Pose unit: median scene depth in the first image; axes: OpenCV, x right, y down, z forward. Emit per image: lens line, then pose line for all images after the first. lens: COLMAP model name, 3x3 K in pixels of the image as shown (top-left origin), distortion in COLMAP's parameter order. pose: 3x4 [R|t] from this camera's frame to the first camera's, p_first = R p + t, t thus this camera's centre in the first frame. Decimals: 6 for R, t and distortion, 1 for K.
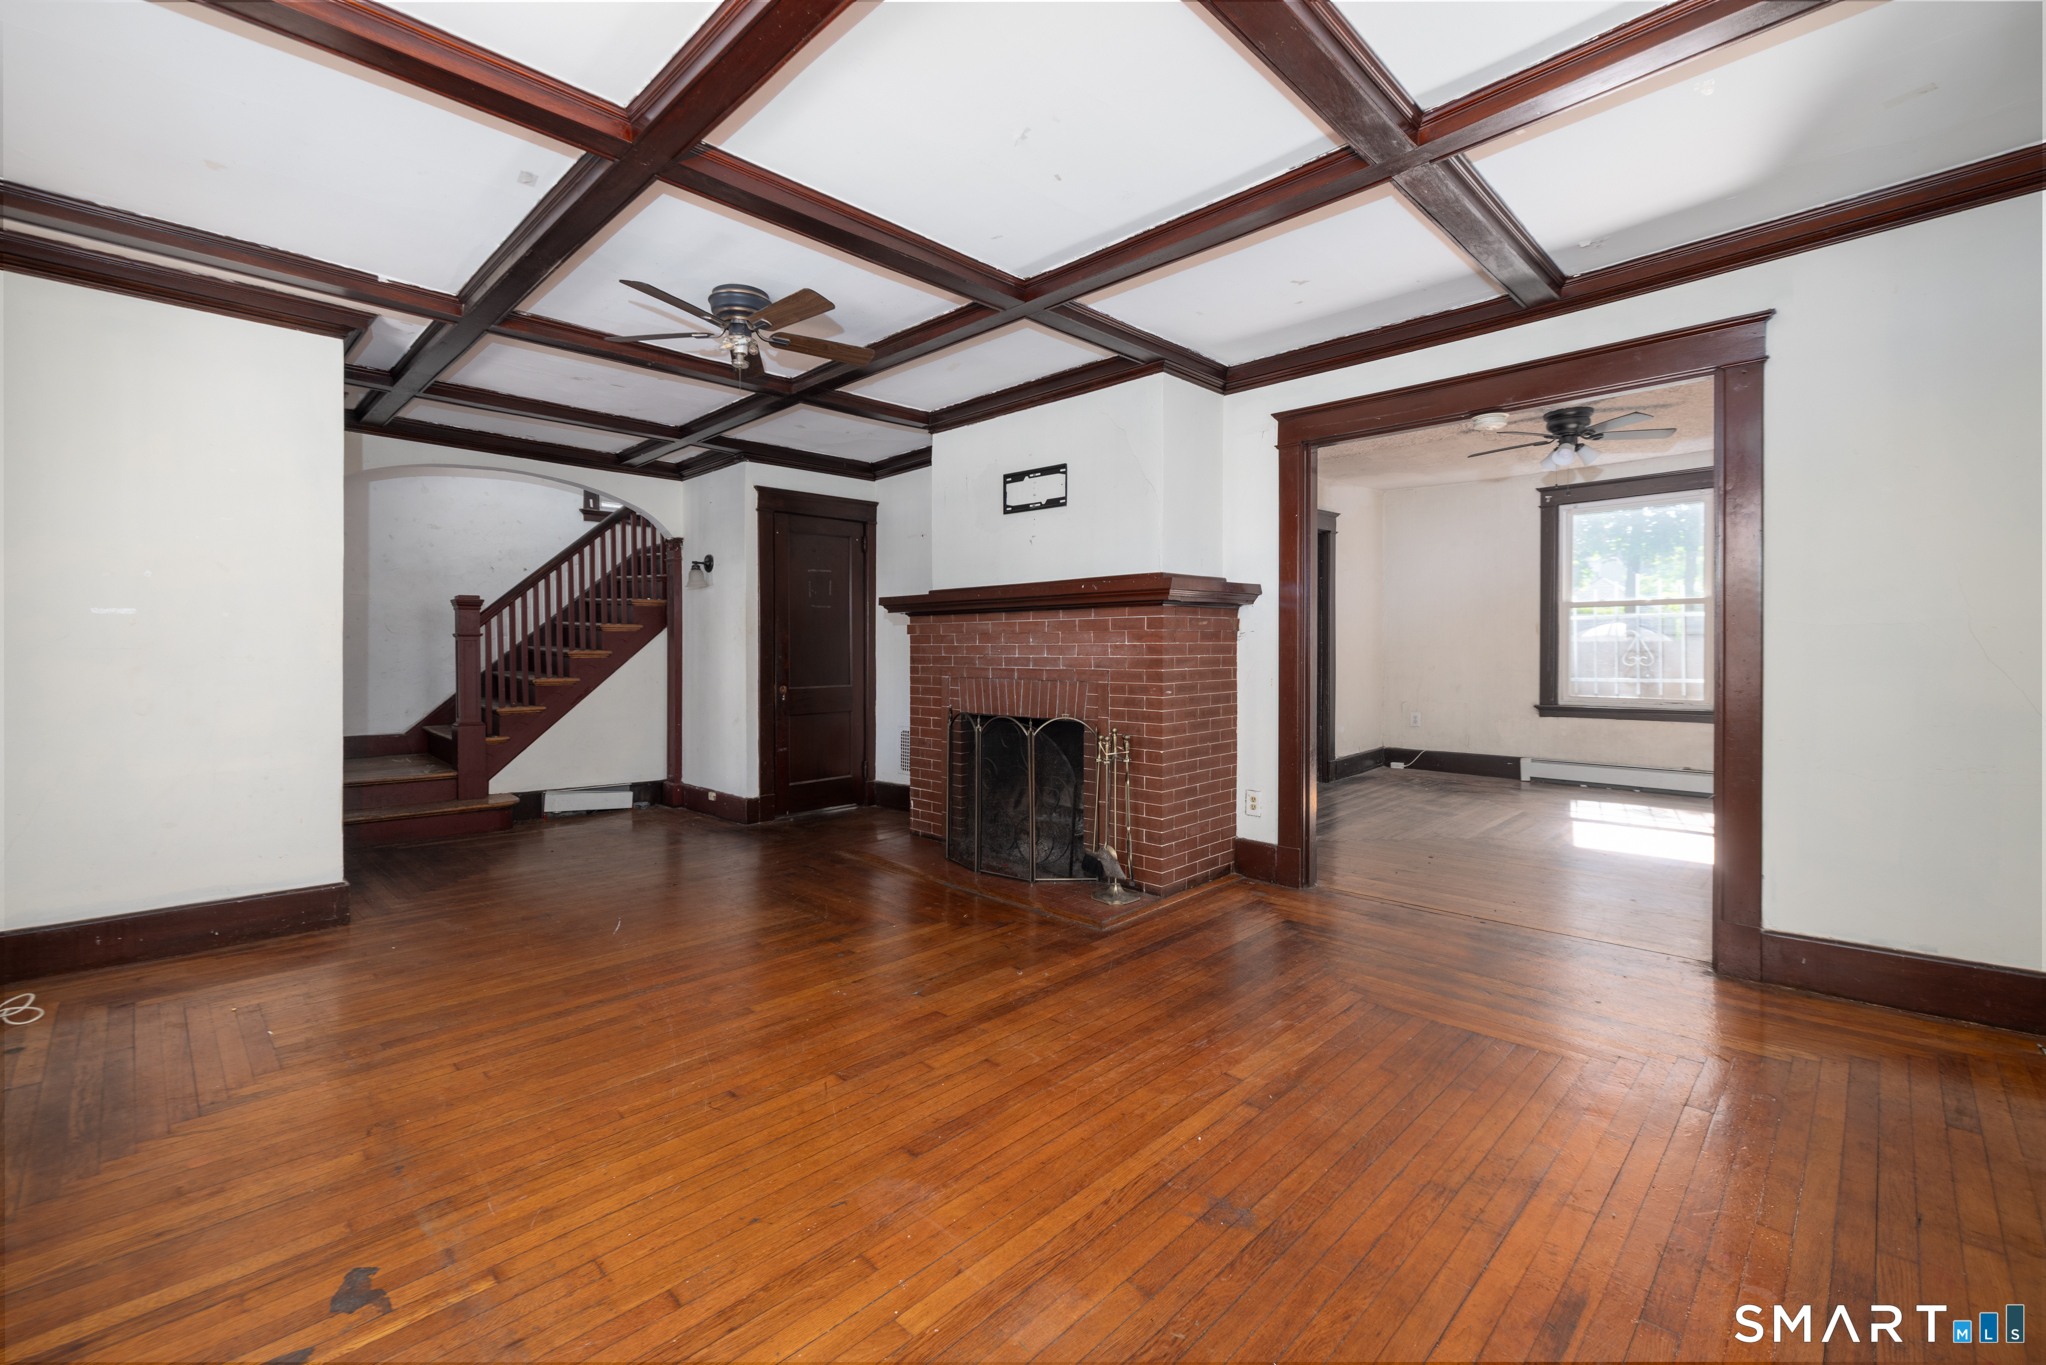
lens RADIAL K [[863.3, 0, 992.4], [0, 863.3, 653.9], [0, 0, 1]] dist [0.001276, 0.000299]
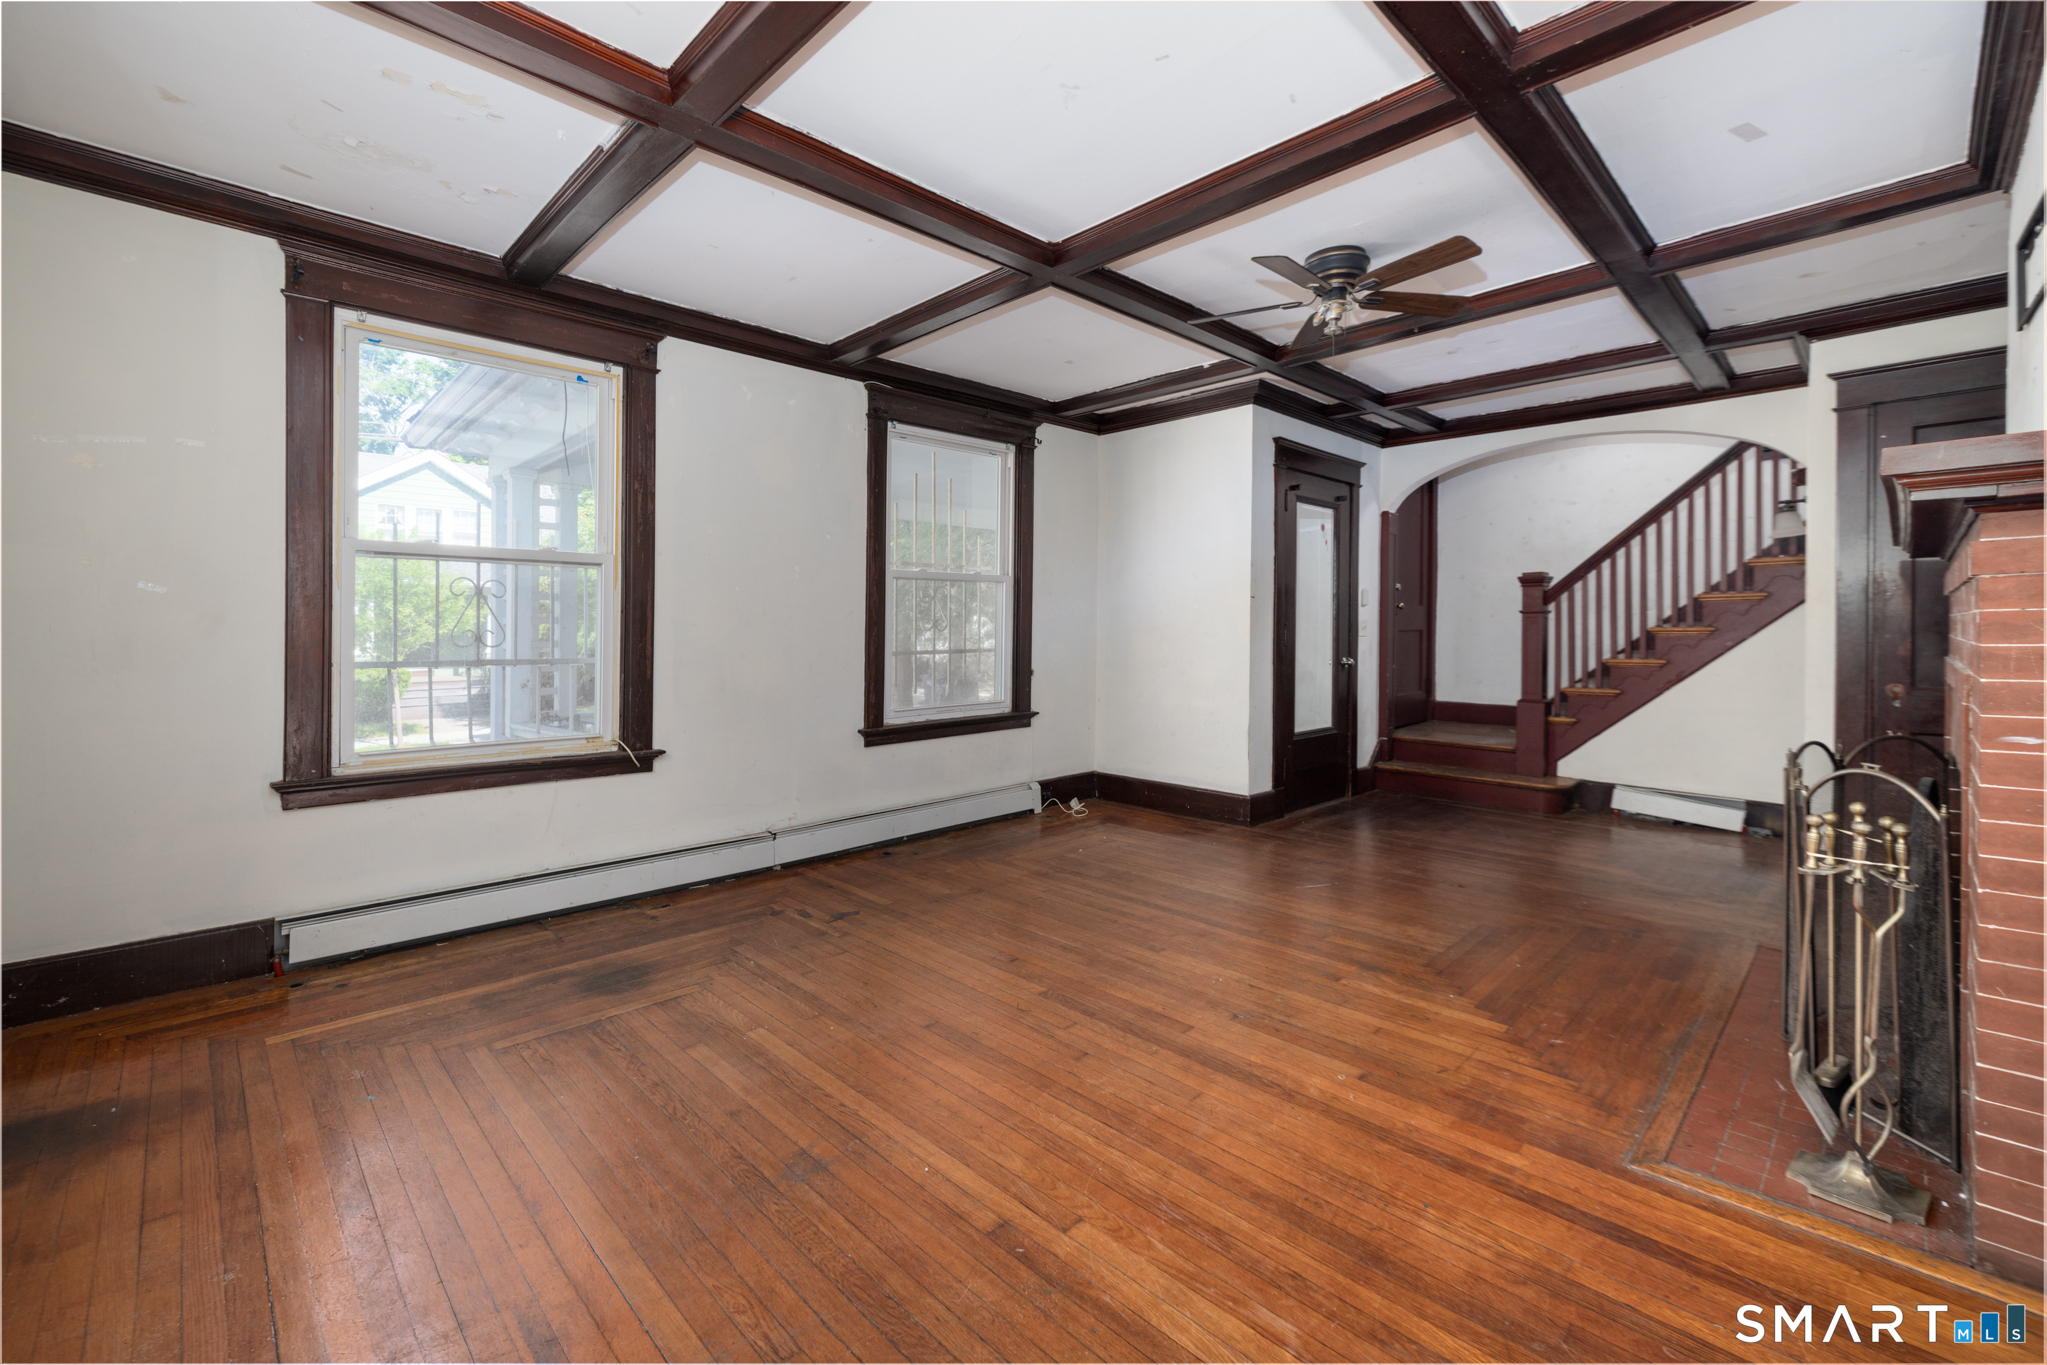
lens RADIAL K [[863.7, 0, 983.9], [0, 863.7, 627.0], [0, 0, 1]] dist [0.001276, 0.000299]
pose [[-0.026774, -0.002002, -0.999640, 0.614151], [-0.000326, 0.999998, -0.001994, -0.003590], [0.999641, 0.000272, -0.026775, 0.580877]]
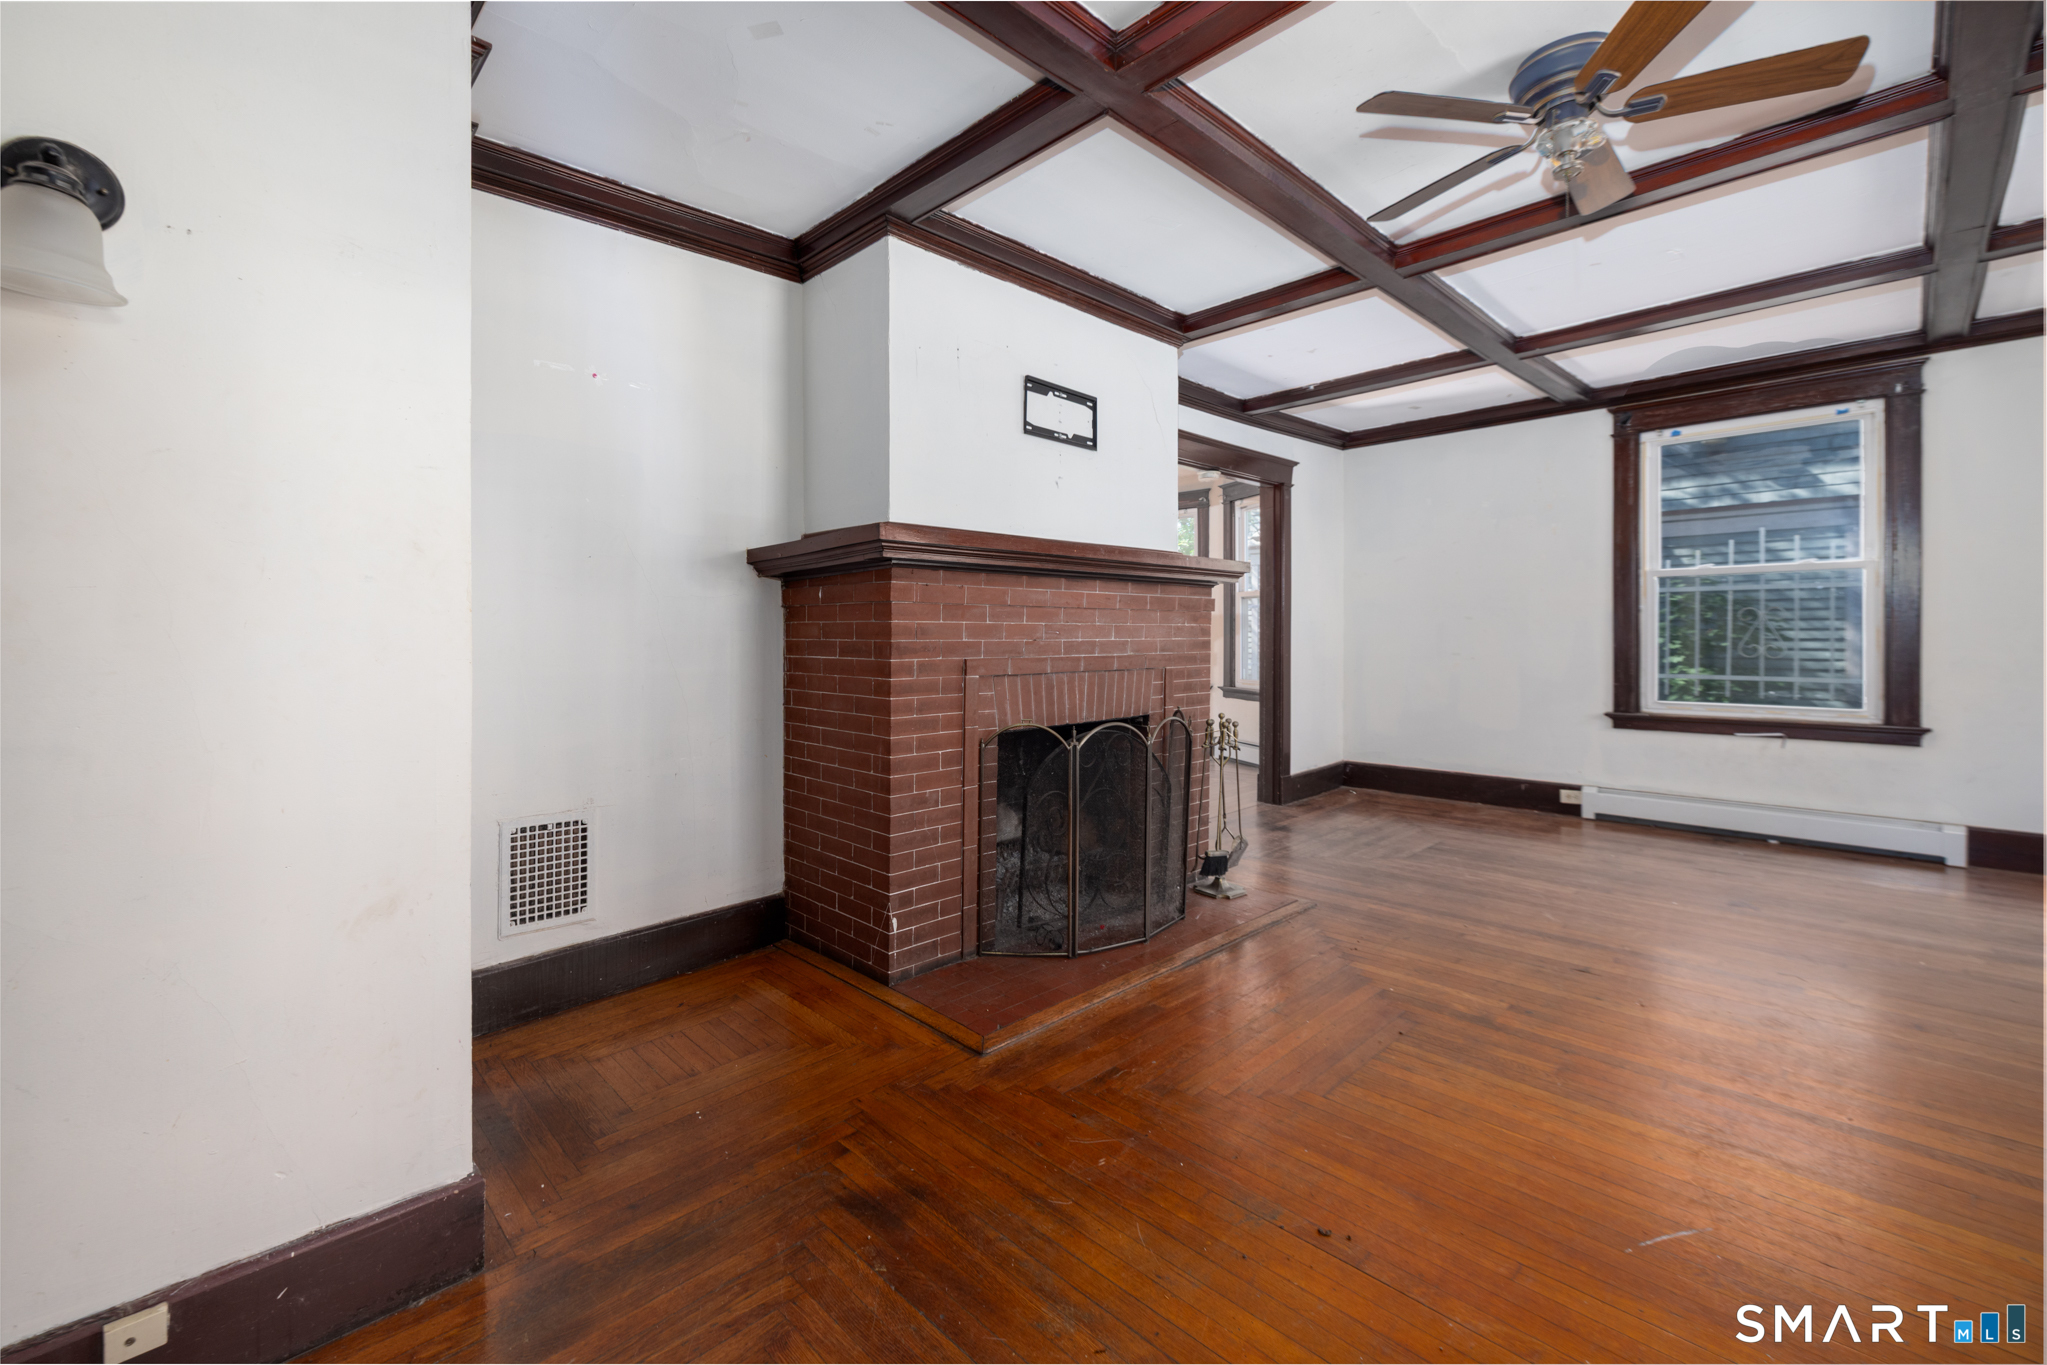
lens RADIAL K [[863.7, 0, 991.4], [0, 863.7, 647.3], [0, 0, 1]] dist [0.001276, 0.000299]
pose [[0.022916, -0.009442, 0.999693, -0.838790], [0.009780, 0.999910, 0.009220, 0.001260], [-0.999690, 0.009566, 0.023006, 1.264083]]
